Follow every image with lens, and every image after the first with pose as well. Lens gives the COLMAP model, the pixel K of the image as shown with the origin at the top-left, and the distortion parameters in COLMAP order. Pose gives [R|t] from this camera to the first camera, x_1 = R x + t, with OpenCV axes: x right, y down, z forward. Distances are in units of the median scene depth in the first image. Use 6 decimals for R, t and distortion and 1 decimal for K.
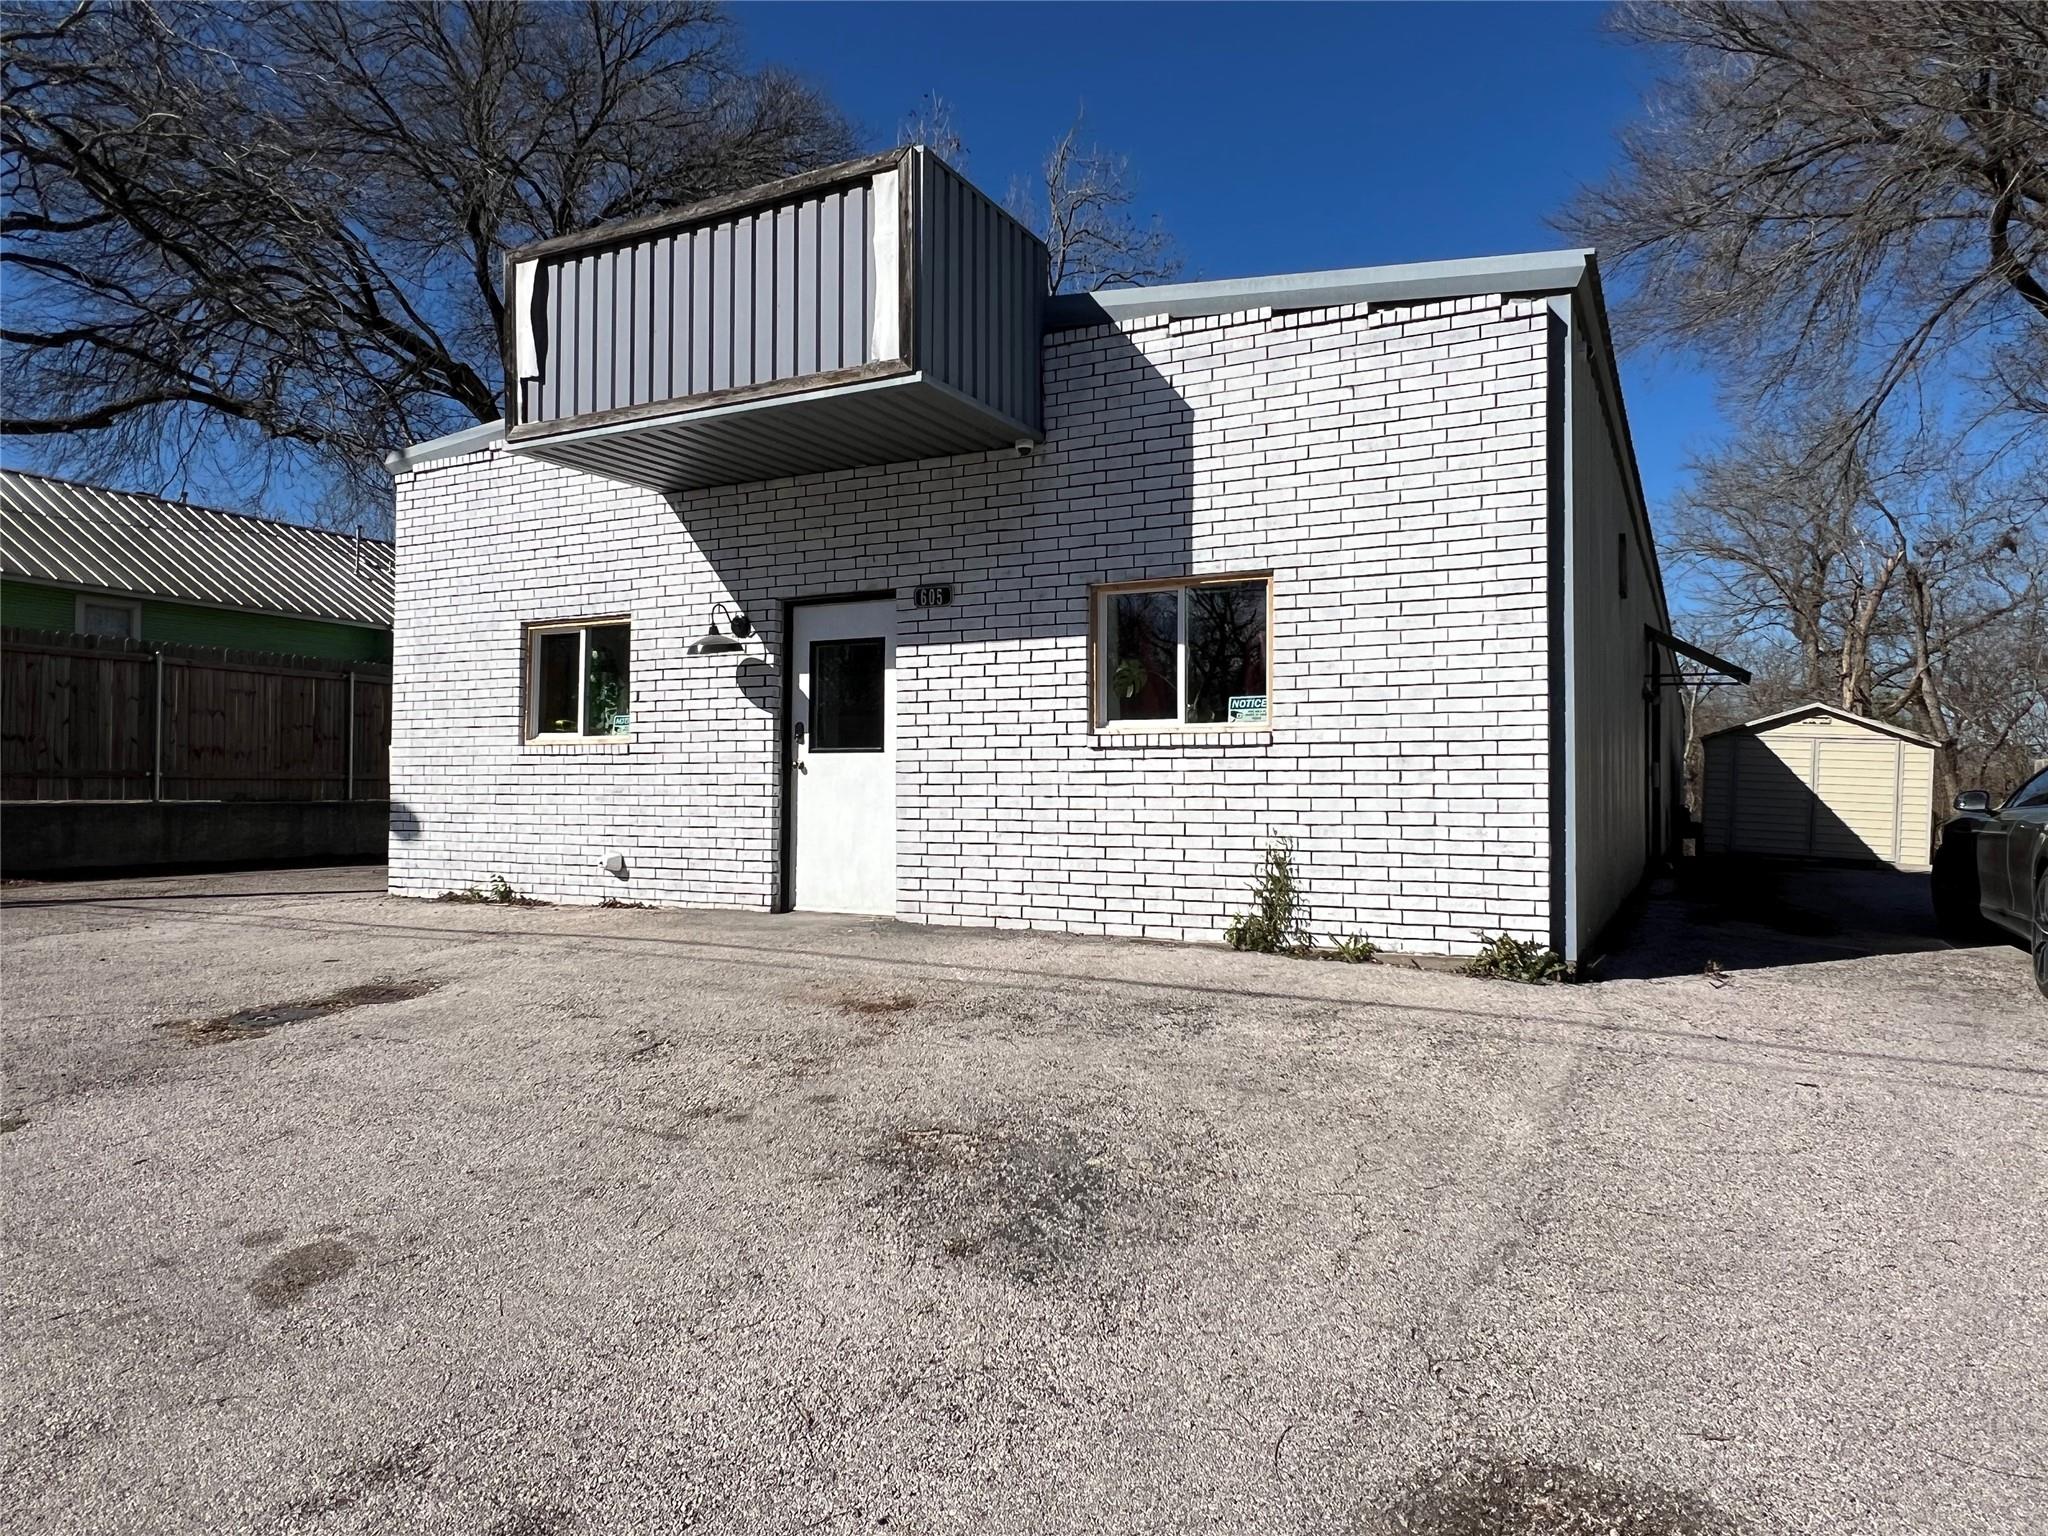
lens RADIAL K [[1323.8, 0, 1024.0], [0, 1323.8, 768.0], [0, 0, 1]] dist [-0.002428, -0.004026]
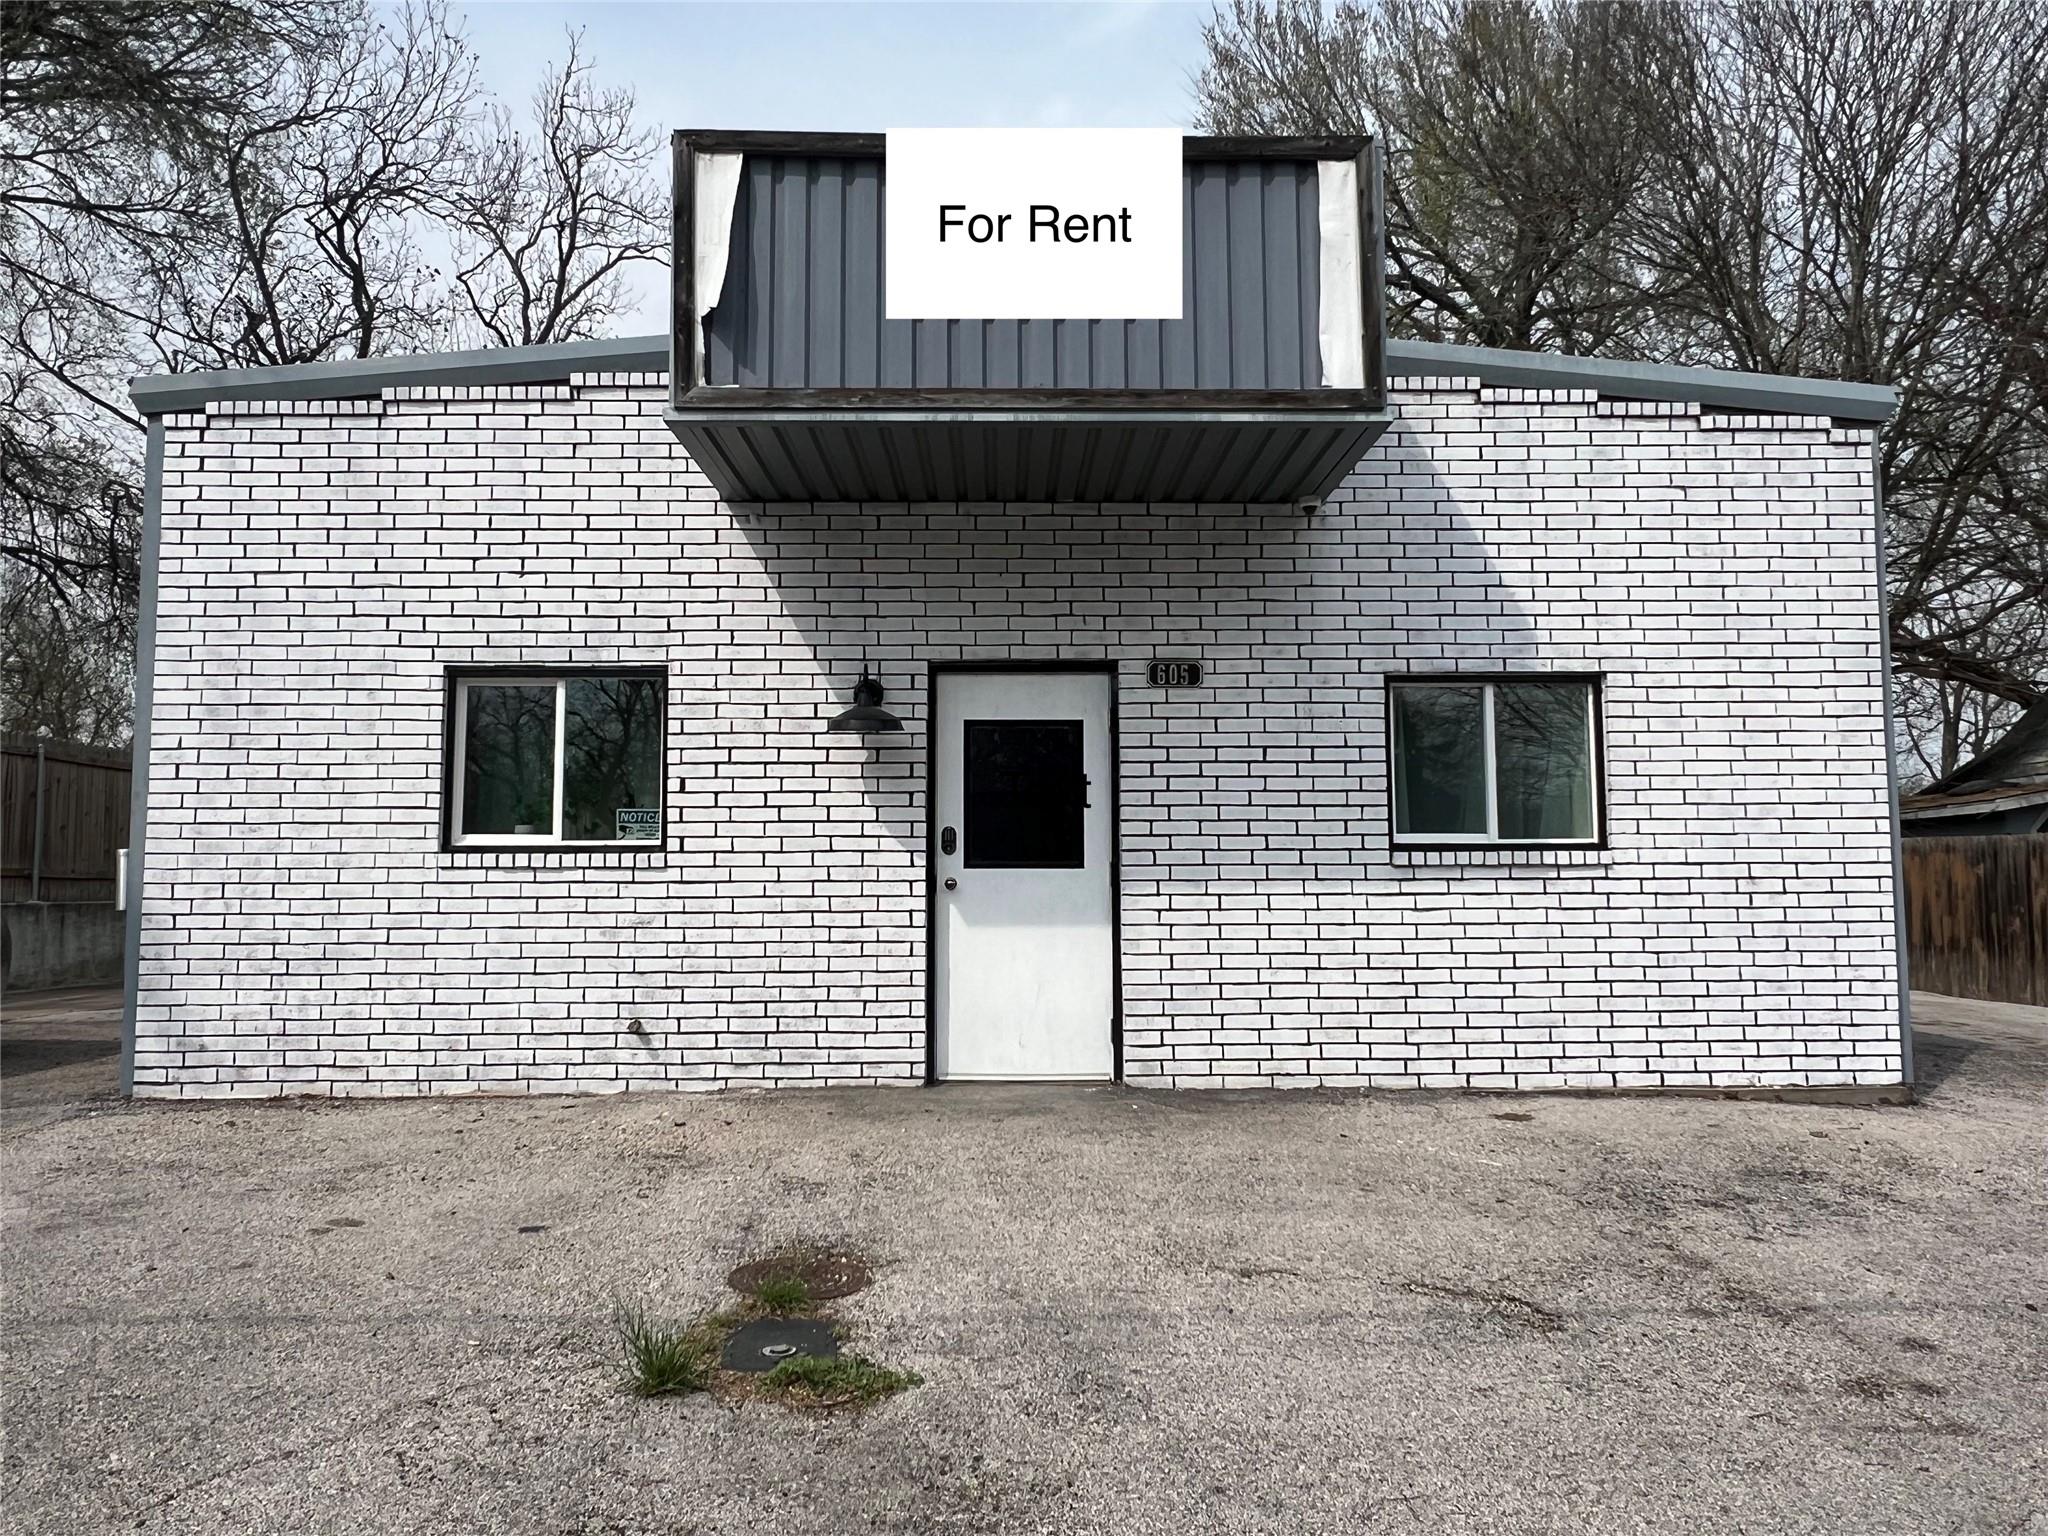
lens RADIAL K [[1507.9, 0, 1024.0], [0, 1507.9, 768.0], [0, 0, 1]] dist [-0.002383, -0.005040]
pose [[0.876856, 0.031222, 0.479738, -0.613709], [-0.002811, 0.998205, -0.059826, -0.019157], [-0.480745, 0.051110, 0.875370, 0.262835]]
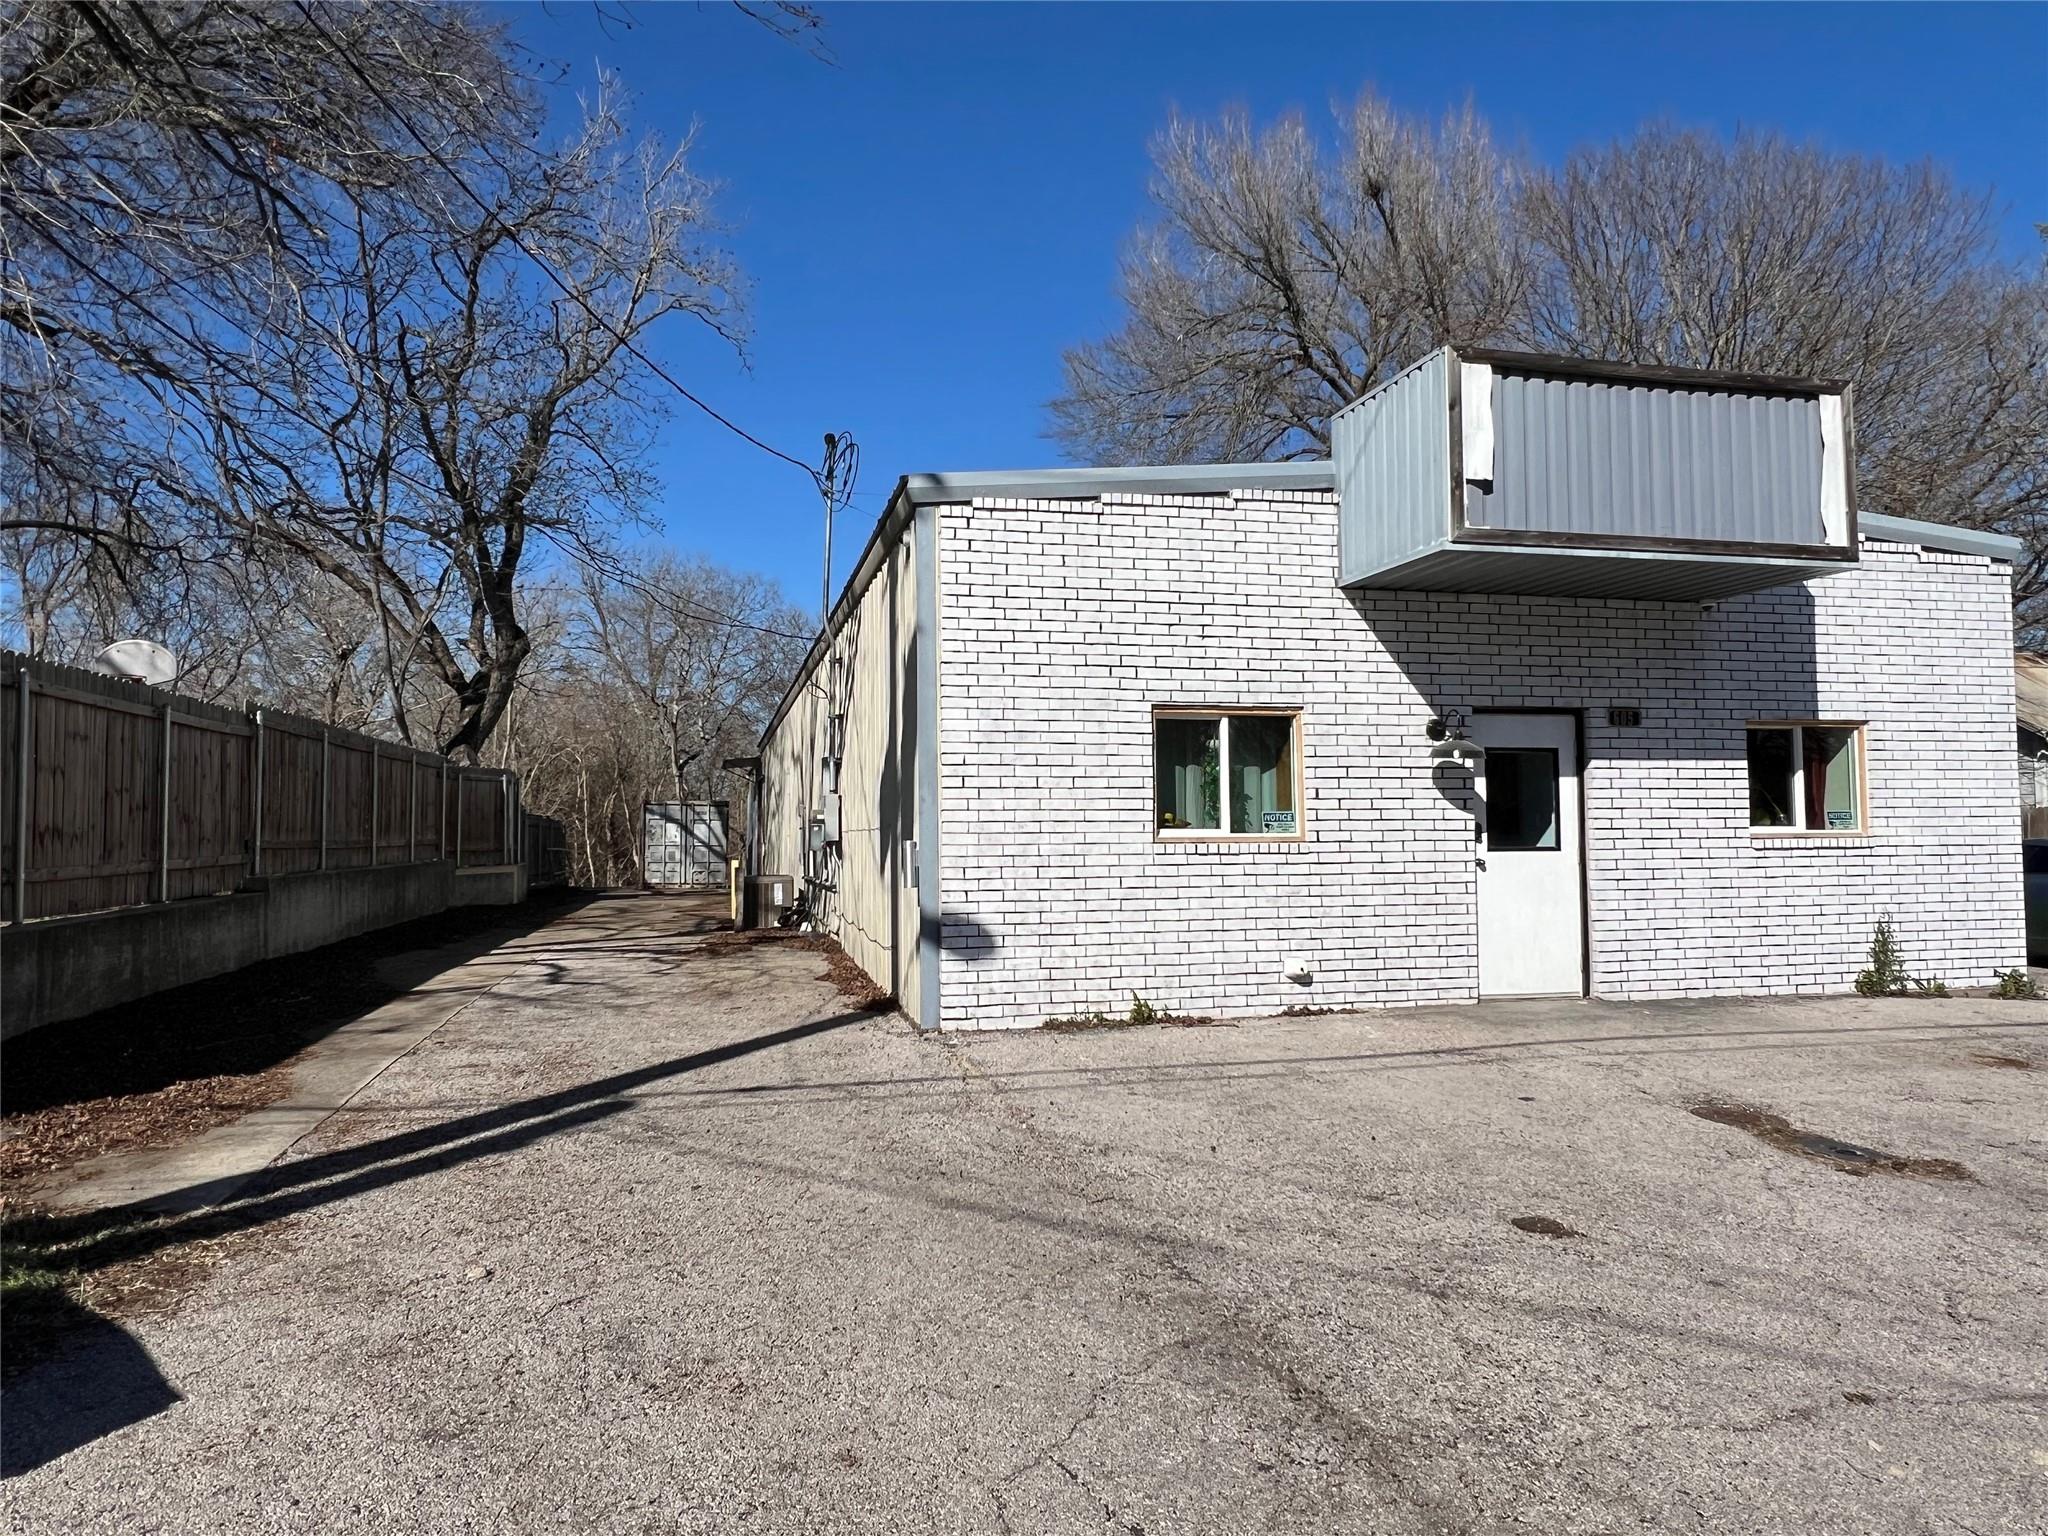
lens RADIAL K [[1323.8, 0, 1024.0], [0, 1323.8, 768.0], [0, 0, 1]] dist [-0.002428, -0.004026]
pose [[0.759022, 0.022361, 0.650681, -1.291516], [-0.004135, 0.999555, -0.029527, -0.051453], [-0.651052, 0.019721, 0.758777, 0.484551]]
